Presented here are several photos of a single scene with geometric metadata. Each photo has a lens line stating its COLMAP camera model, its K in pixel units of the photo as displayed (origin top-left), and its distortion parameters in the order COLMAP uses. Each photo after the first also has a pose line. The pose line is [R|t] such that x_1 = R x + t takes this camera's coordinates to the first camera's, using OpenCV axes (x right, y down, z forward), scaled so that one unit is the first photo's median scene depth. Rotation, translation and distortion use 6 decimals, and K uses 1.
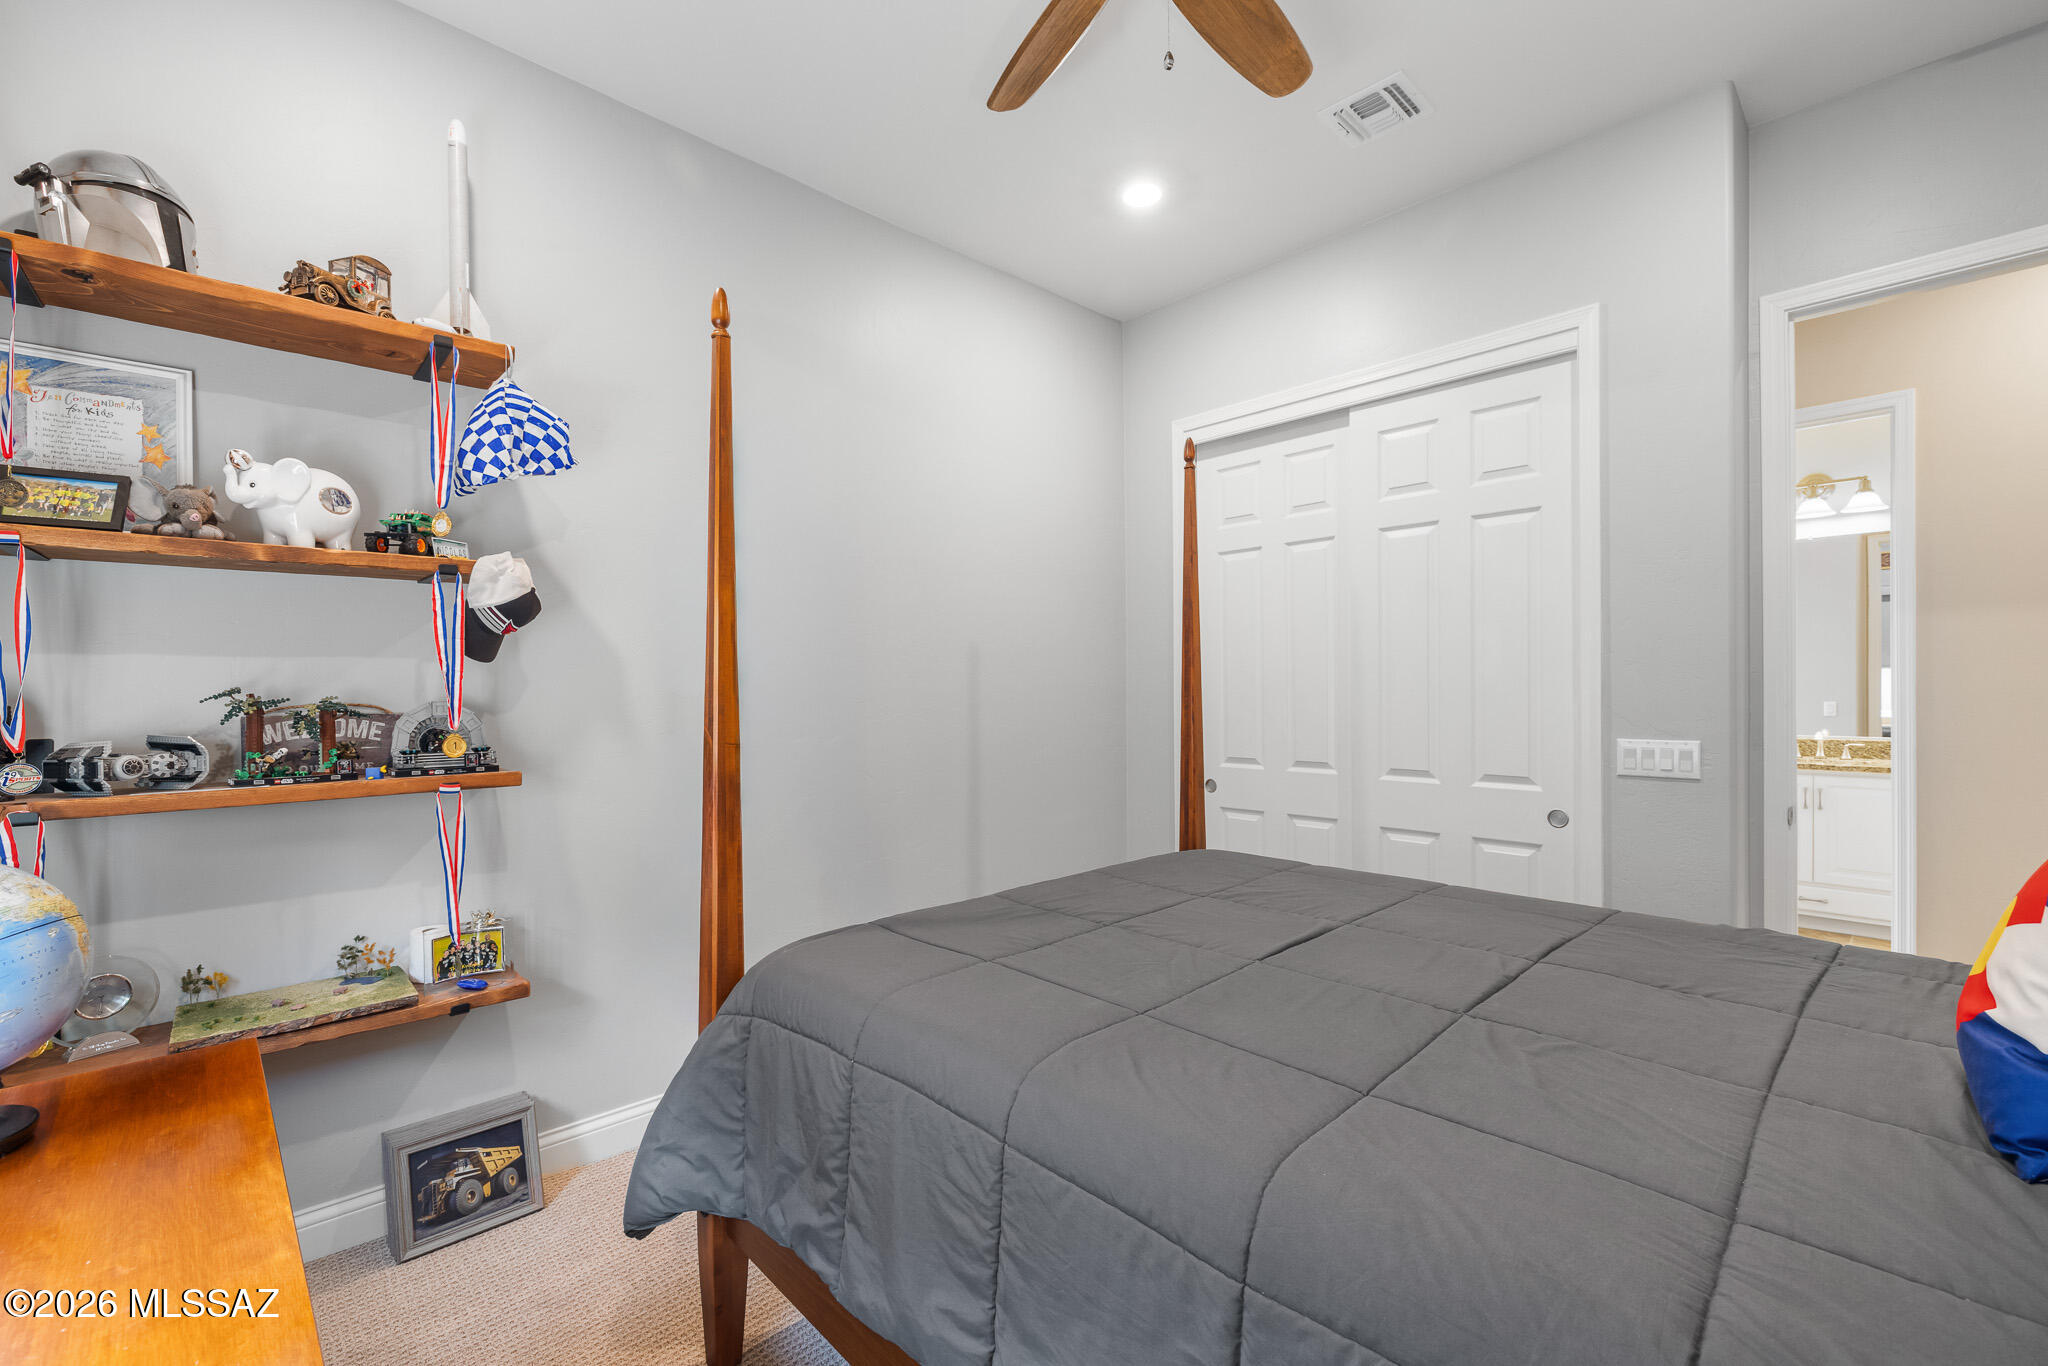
lens RADIAL K [[887.4, 0, 1024.0], [0, 887.4, 683.0], [0, 0, 1]] dist [-0.000447, 0.000009]
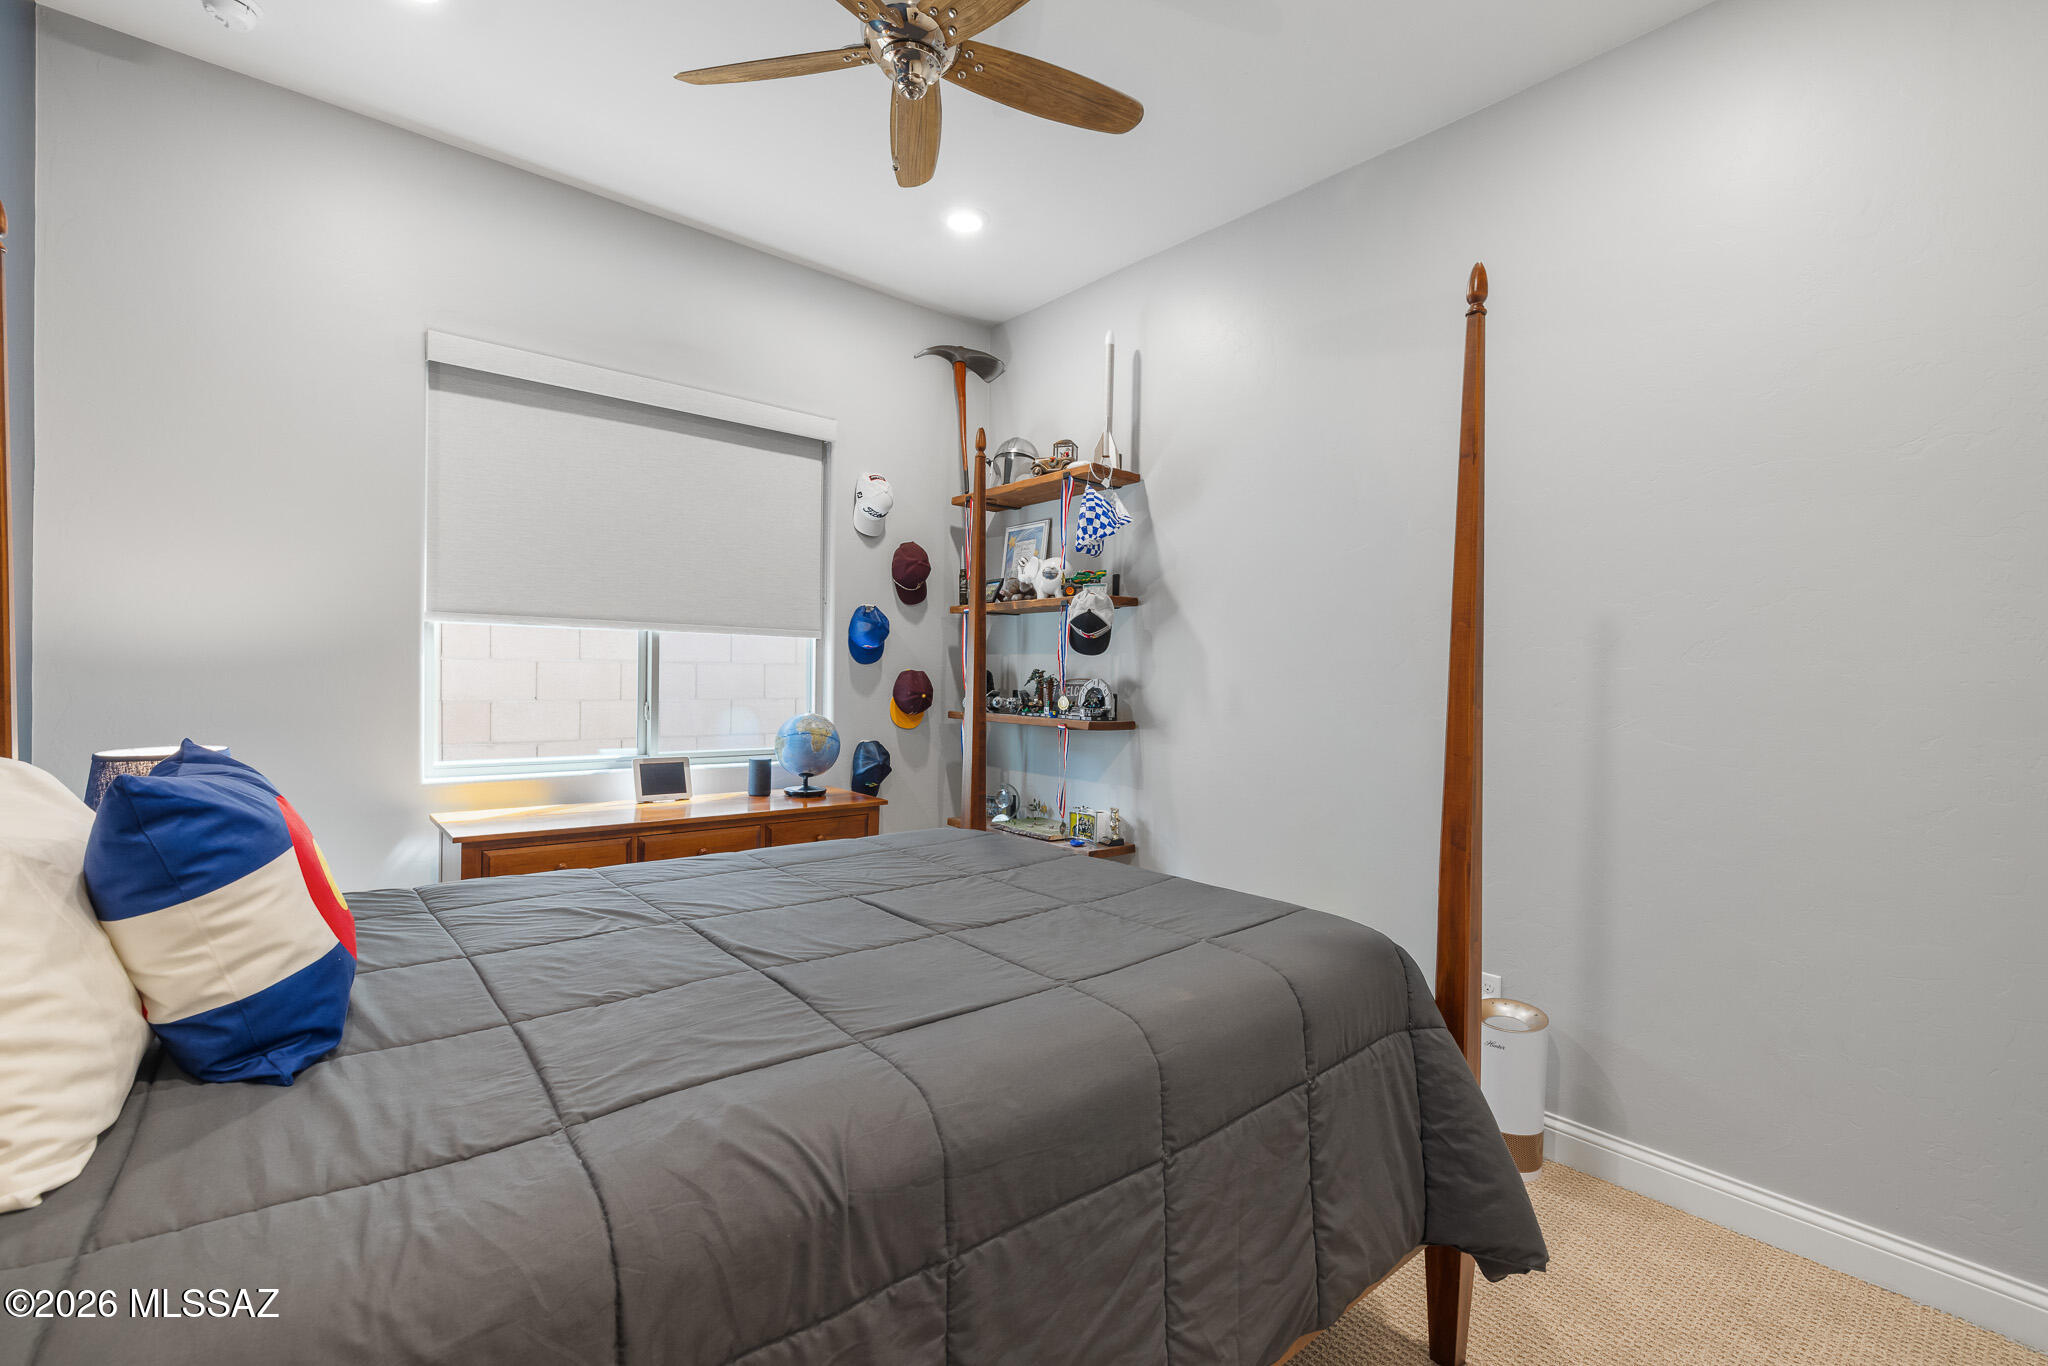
lens RADIAL K [[887.4, 0, 1024.0], [0, 887.4, 683.0], [0, 0, 1]] dist [-0.000447, 0.000009]
pose [[-0.061149, 0.015303, -0.998011, 1.058136], [-0.017795, 0.999707, 0.016419, 0.002679], [0.997970, 0.018764, -0.060859, 0.963400]]
